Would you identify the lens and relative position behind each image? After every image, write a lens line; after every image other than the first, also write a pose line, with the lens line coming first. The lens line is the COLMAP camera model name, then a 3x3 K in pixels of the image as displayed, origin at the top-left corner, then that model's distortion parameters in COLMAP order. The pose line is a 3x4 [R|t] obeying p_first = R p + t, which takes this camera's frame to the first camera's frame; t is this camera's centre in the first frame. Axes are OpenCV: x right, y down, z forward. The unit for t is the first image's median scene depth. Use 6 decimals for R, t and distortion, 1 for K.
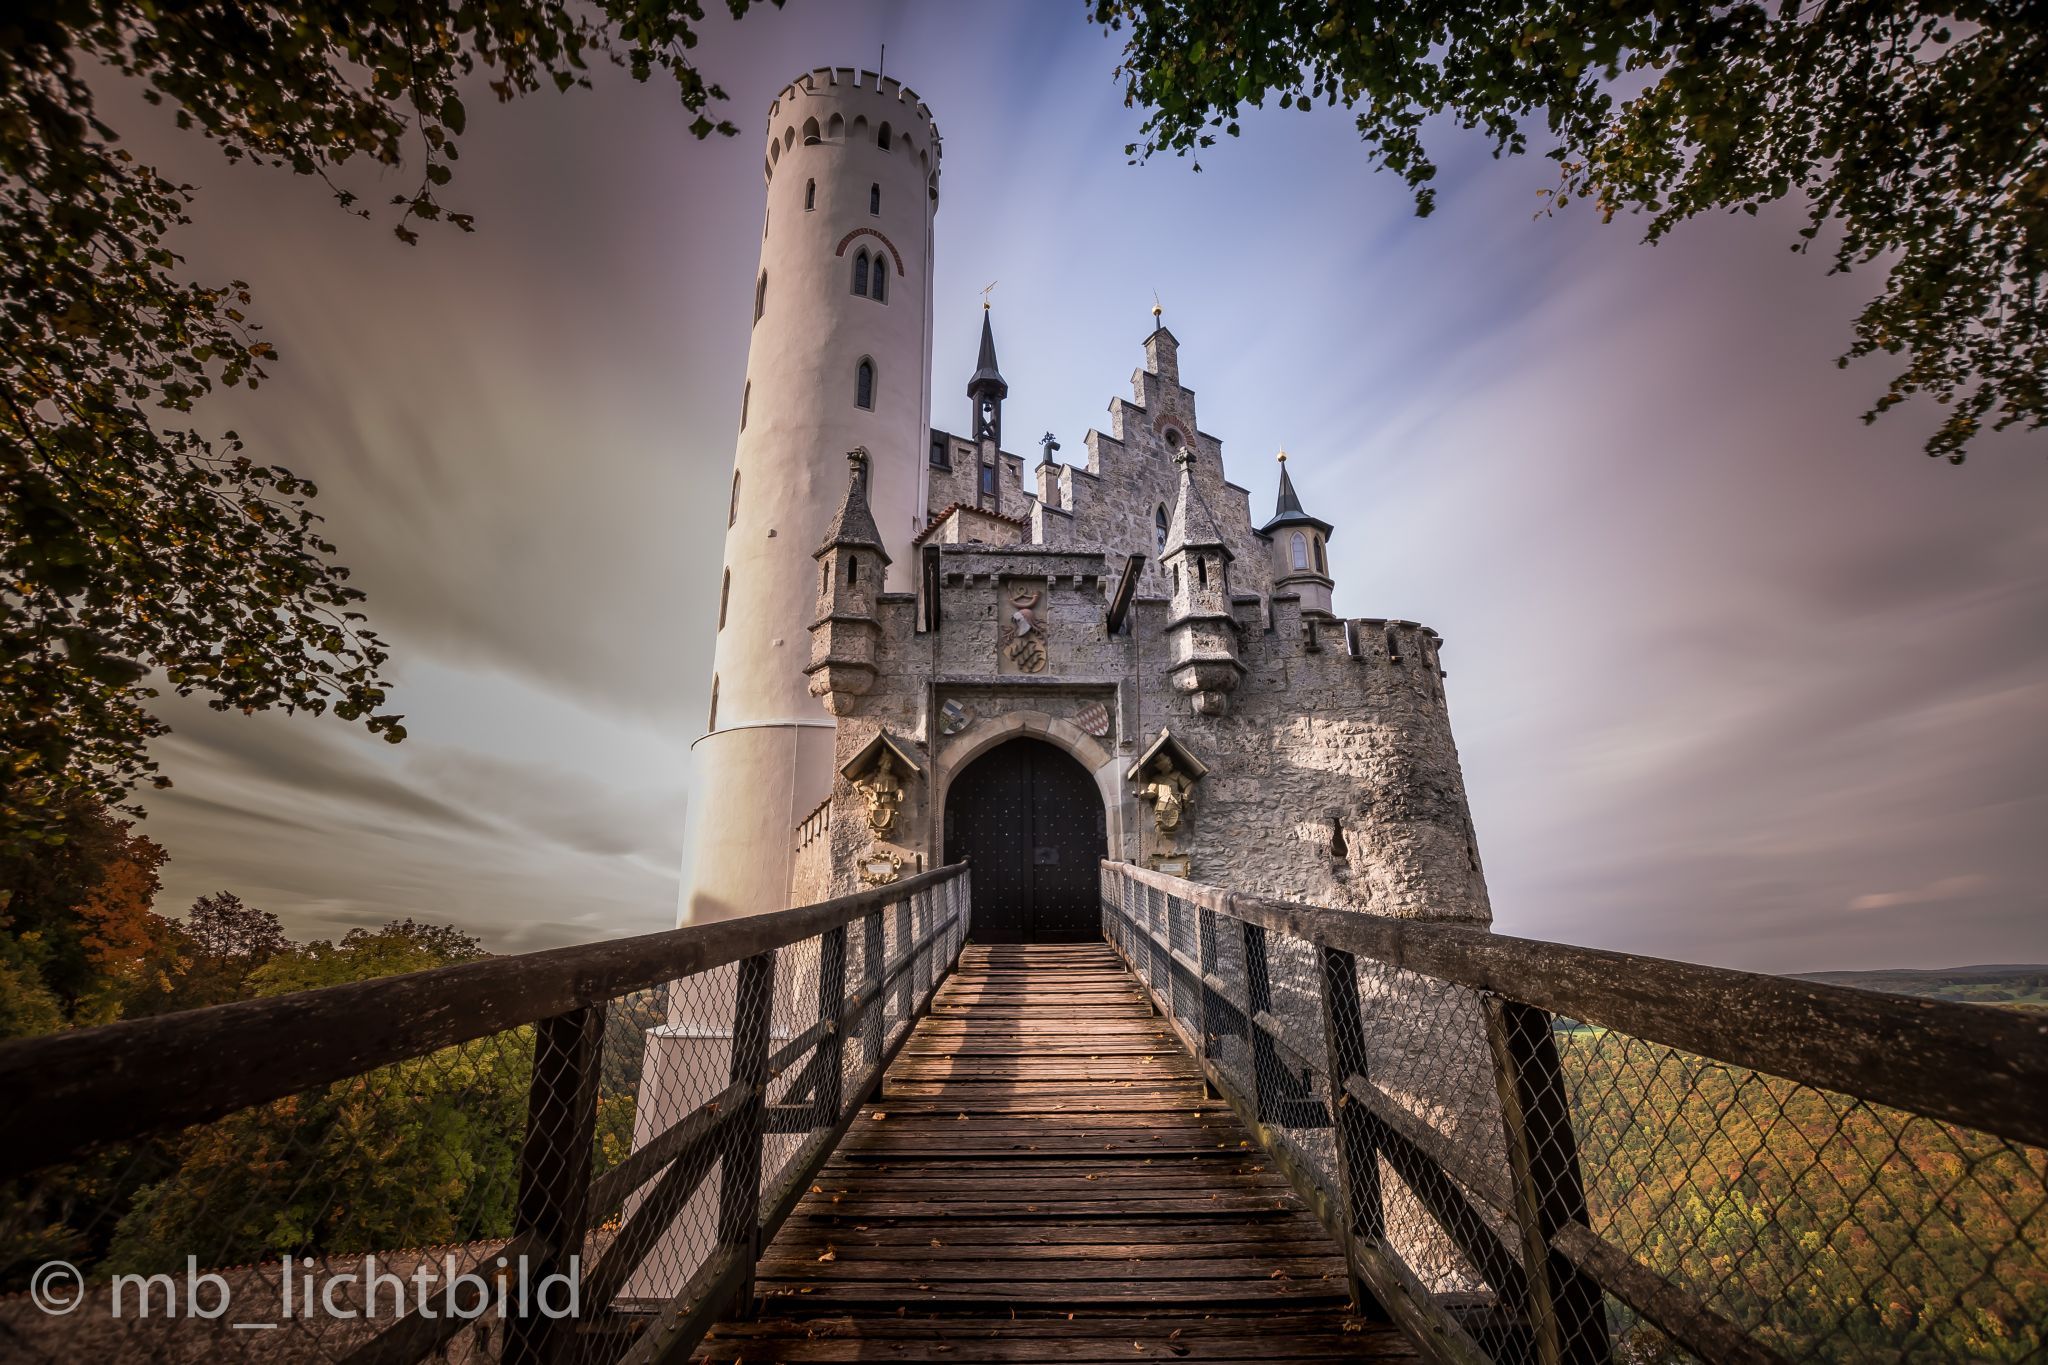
lens RADIAL K [[939.3, 0, 1023.1], [0, 939.3, 645.2], [0, 0, 1]] dist [0.000282, -0.000107]
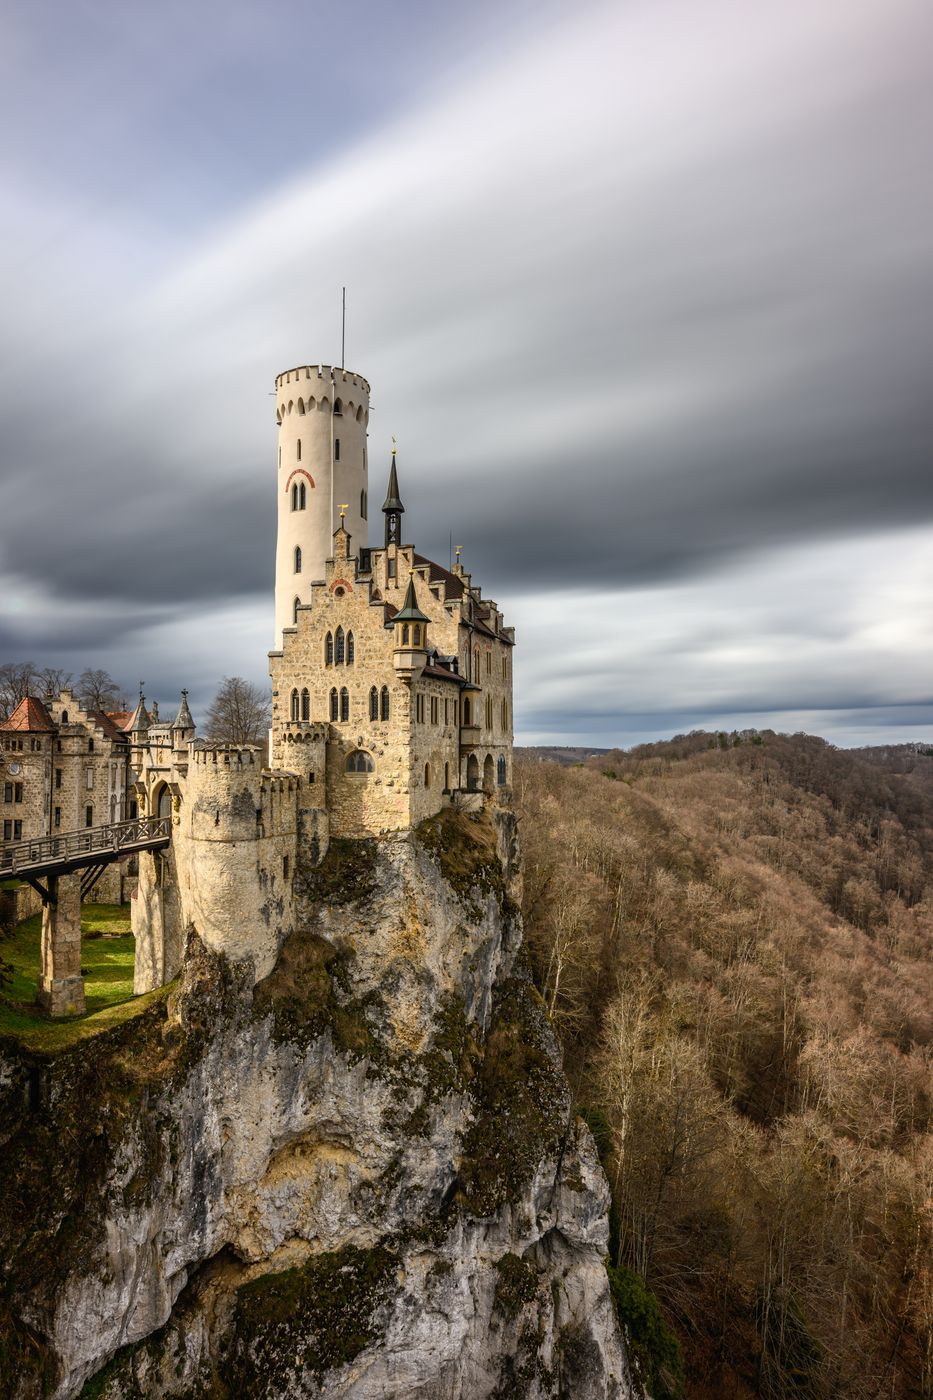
lens RADIAL K [[933.8, 0, 466.5], [0, 933.8, 700.0], [0, 0, 1]] dist [-0.005202, -0.002359]
pose [[0.632530, -0.029659, -0.773968, 1.922615], [0.272247, 0.944016, 0.186320, -0.301217], [0.725112, -0.328563, 0.605193, -0.132390]]
